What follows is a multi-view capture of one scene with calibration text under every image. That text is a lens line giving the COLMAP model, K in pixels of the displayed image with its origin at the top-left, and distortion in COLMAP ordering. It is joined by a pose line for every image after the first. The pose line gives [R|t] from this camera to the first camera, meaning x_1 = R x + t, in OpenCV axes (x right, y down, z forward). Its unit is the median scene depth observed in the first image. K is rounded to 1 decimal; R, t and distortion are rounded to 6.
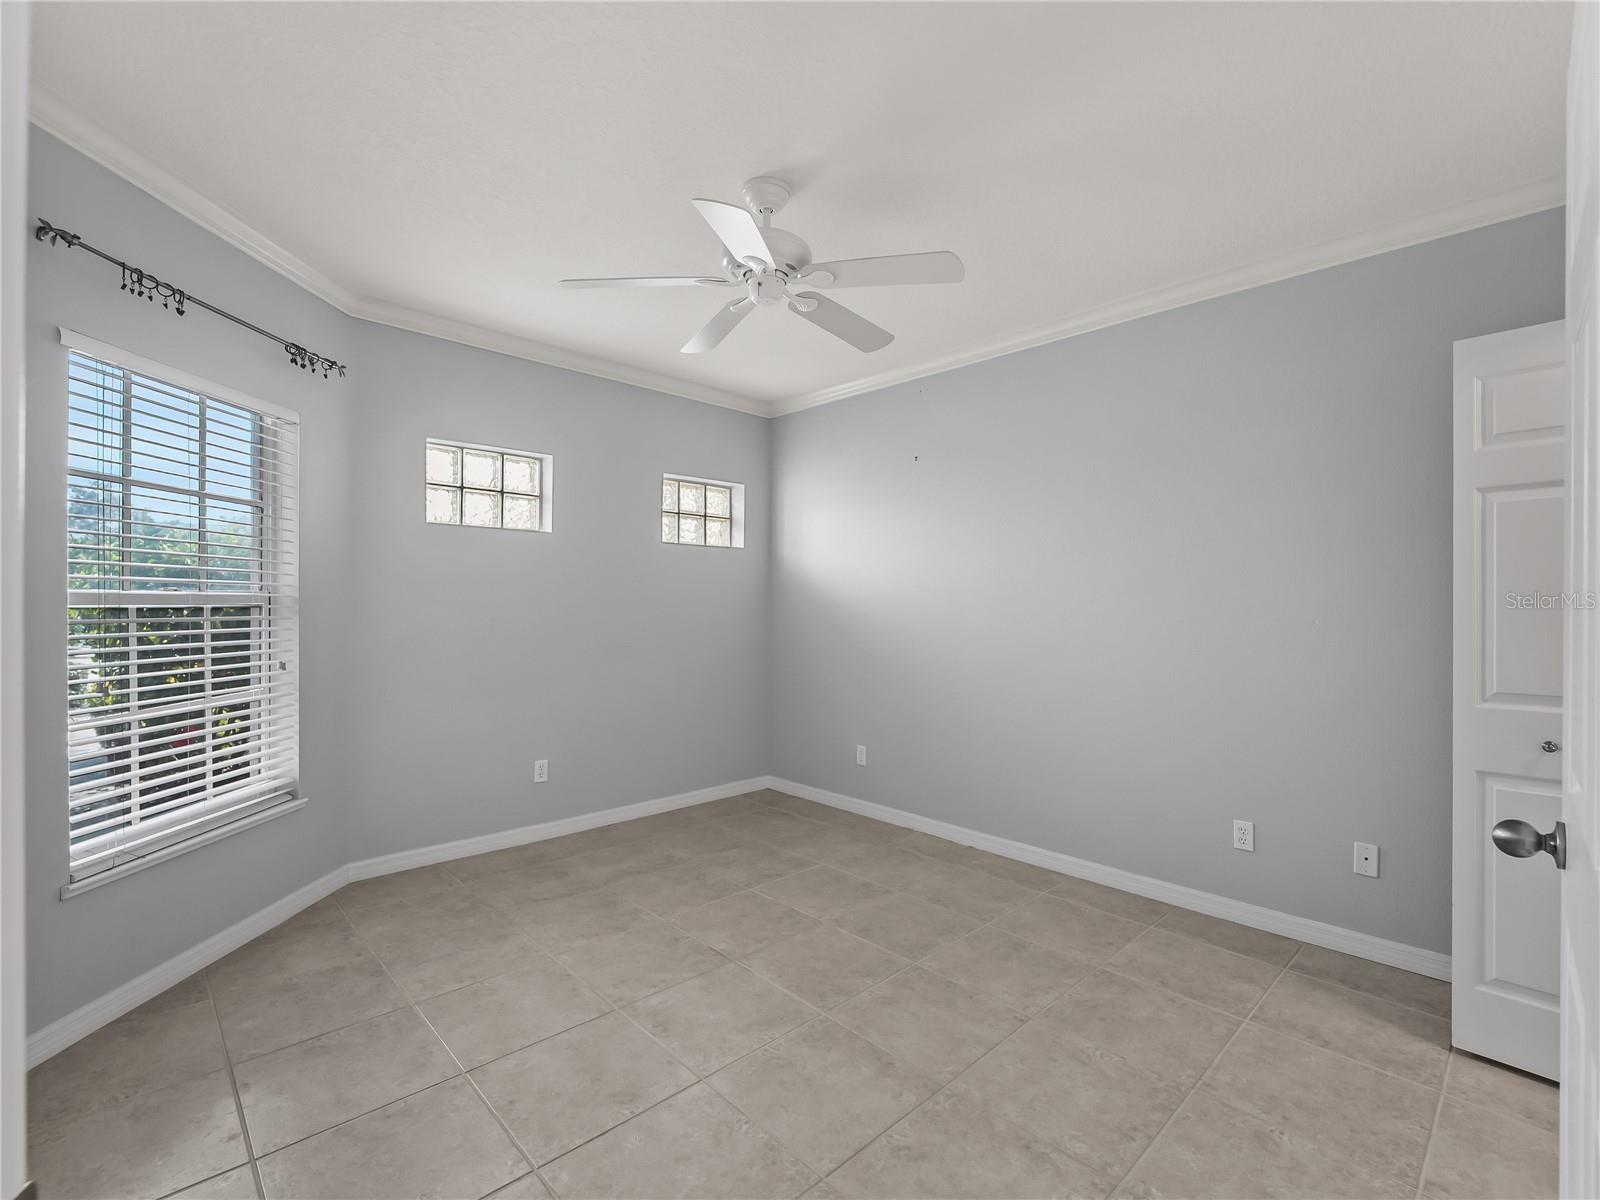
lens RADIAL K [[718.8, 0, 801.1], [0, 718.8, 606.5], [0, 0, 1]] dist [0.000088, -0.001636]
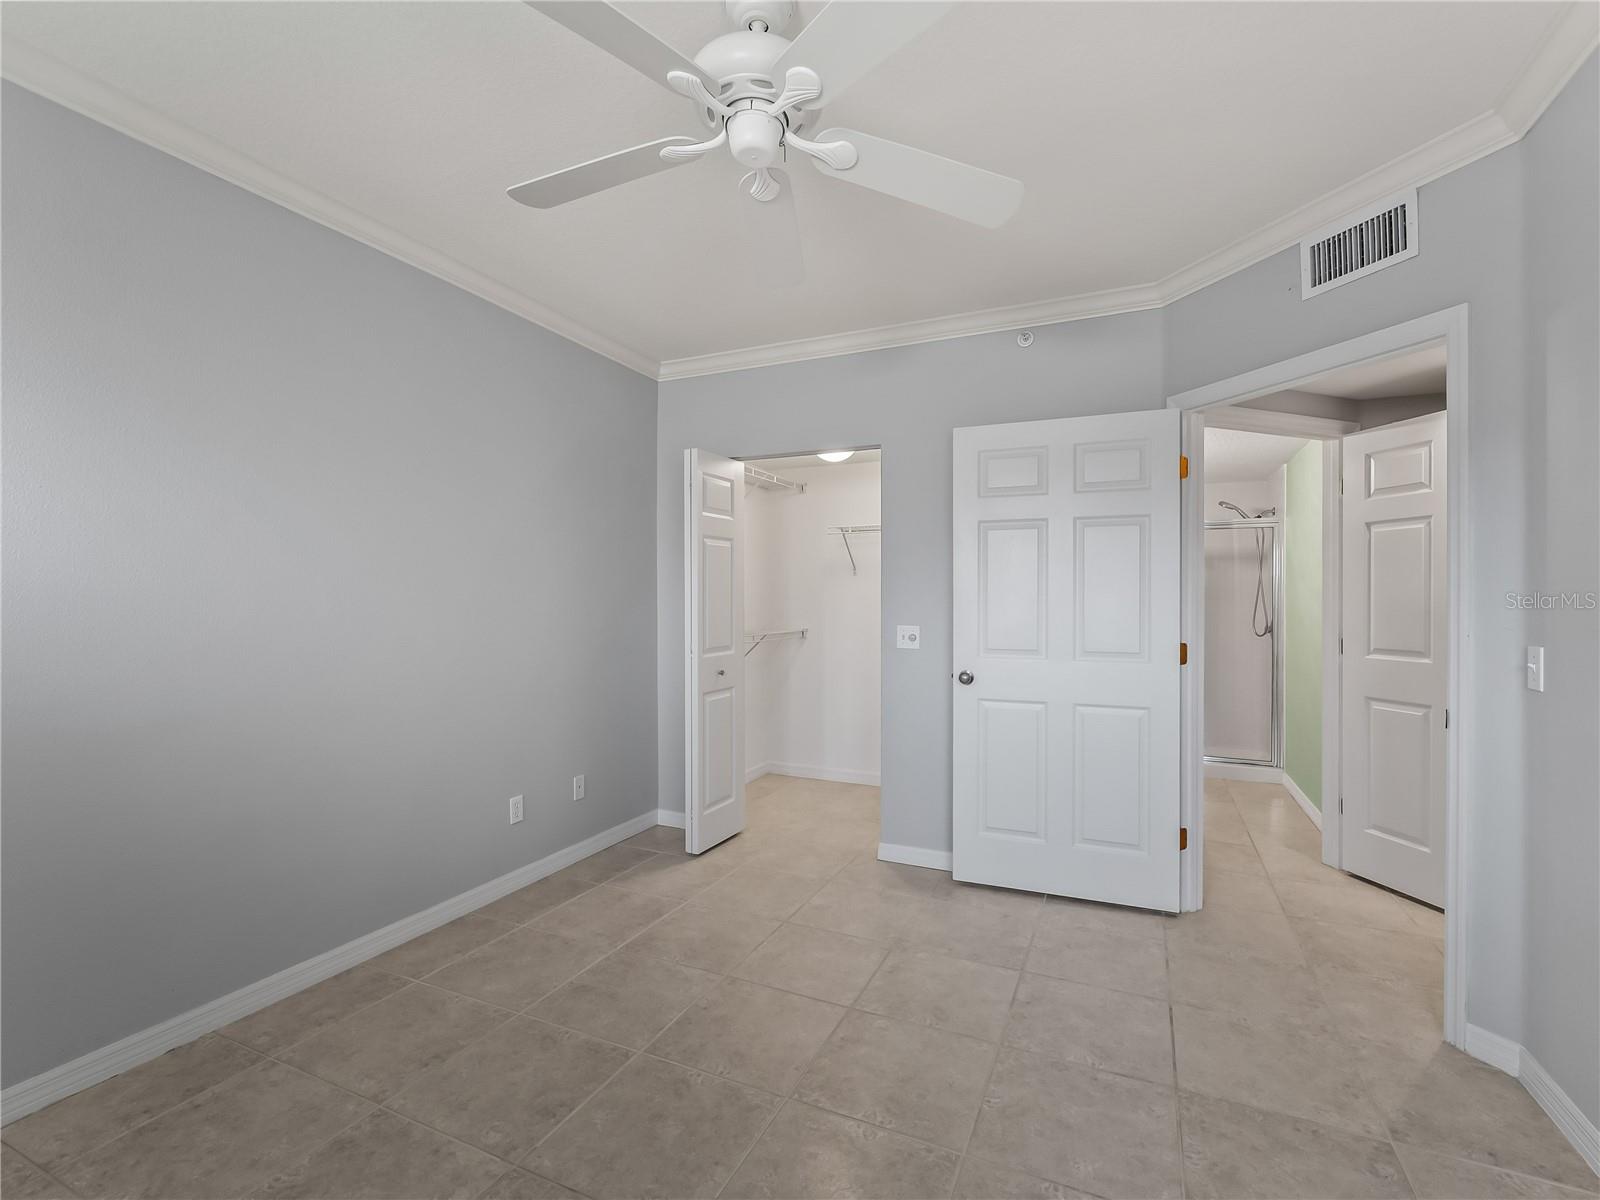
lens RADIAL K [[731.9, 0, 804.9], [0, 731.9, 605.1], [0, 0, 1]] dist [-0.001325, -0.001315]
pose [[-0.371891, -0.012914, 0.928187, -0.673008], [-0.001701, 0.999911, 0.013230, -0.011297], [-0.928275, 0.003342, -0.371879, 1.159082]]
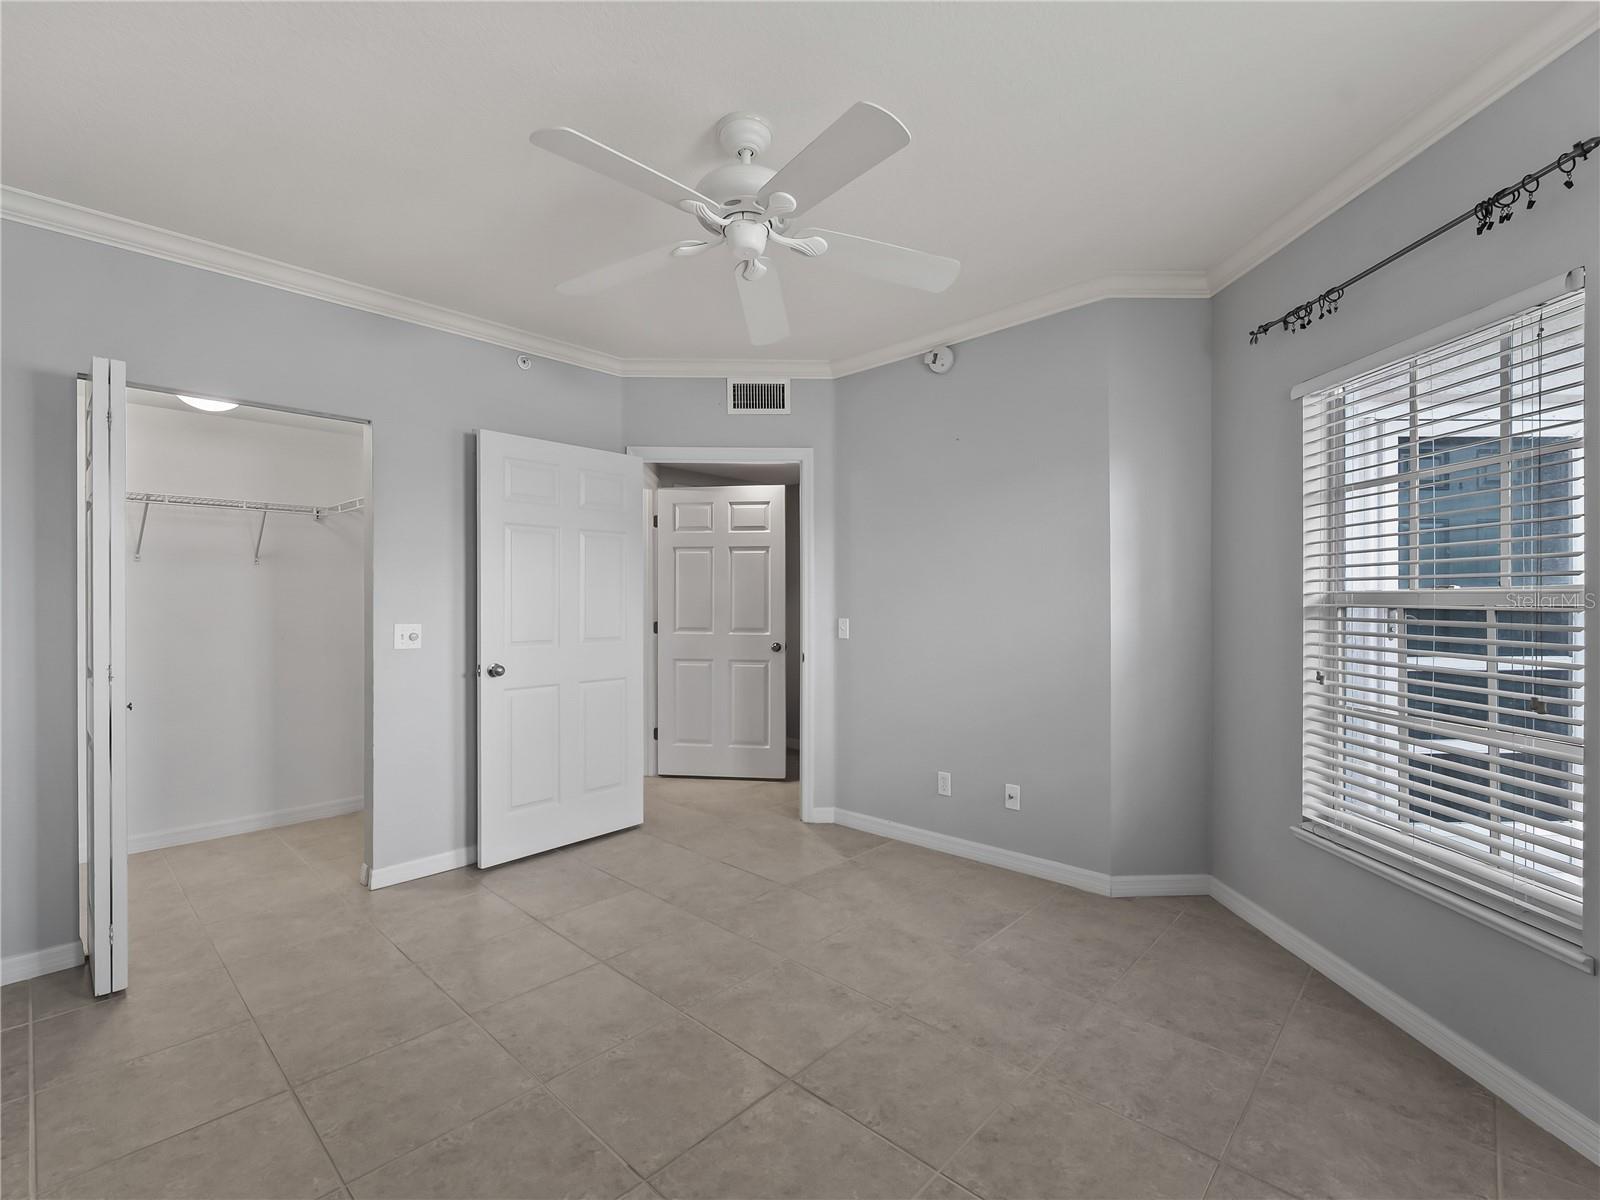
lens RADIAL K [[731.9, 0, 804.9], [0, 731.9, 605.1], [0, 0, 1]] dist [-0.001325, -0.001315]
pose [[-0.997775, -0.007095, -0.066293, -0.058750], [-0.007837, 0.999909, 0.010937, -0.007236], [0.066209, 0.011433, -0.997740, 1.807984]]
